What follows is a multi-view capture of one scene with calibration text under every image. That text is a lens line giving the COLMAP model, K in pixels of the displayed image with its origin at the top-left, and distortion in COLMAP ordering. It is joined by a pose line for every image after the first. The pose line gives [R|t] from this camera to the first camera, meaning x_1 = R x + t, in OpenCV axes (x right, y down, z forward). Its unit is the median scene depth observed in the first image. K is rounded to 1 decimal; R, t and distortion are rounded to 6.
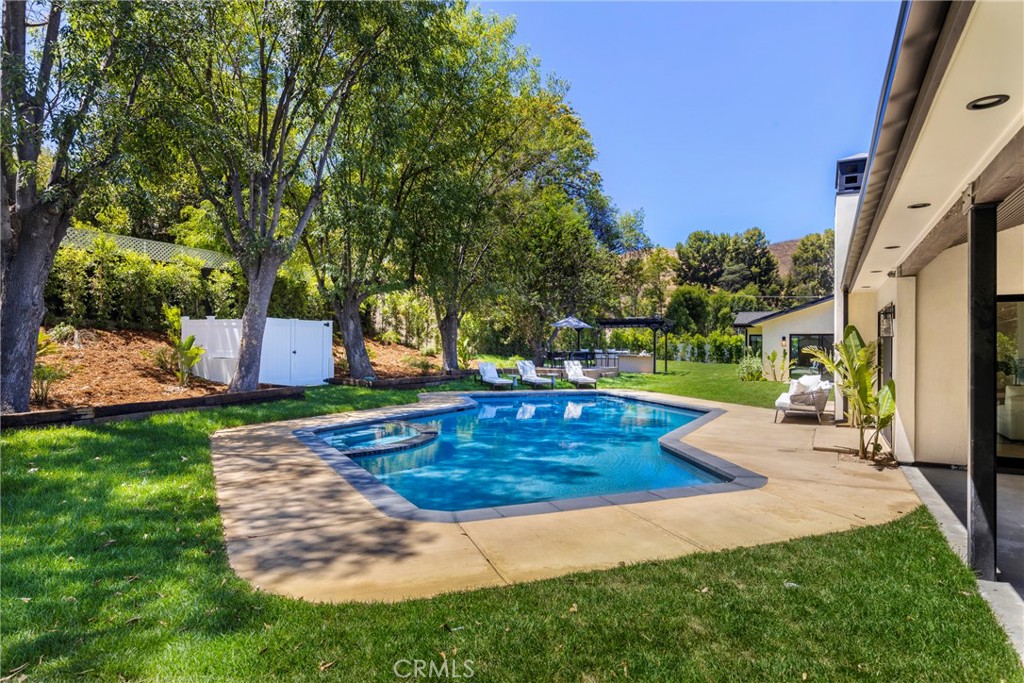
lens RADIAL K [[538.2, 0, 514.8], [0, 538.2, 343.1], [0, 0, 1]] dist [0.000202, 0.000160]
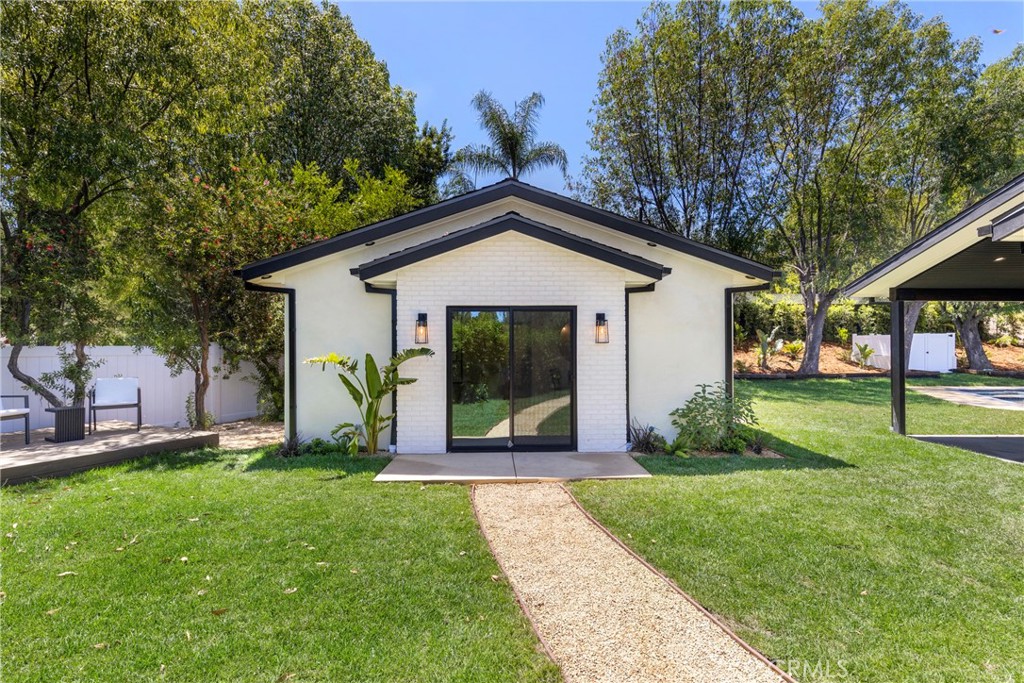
lens RADIAL K [[467.9, 0, 511.7], [0, 467.9, 345.9], [0, 0, 1]] dist [0.002768, 0.000196]
pose [[0.509277, -0.011078, -0.860532, 0.169771], [0.014277, 0.999888, -0.004423, -0.014259], [0.860484, -0.010033, 0.509378, -0.756584]]
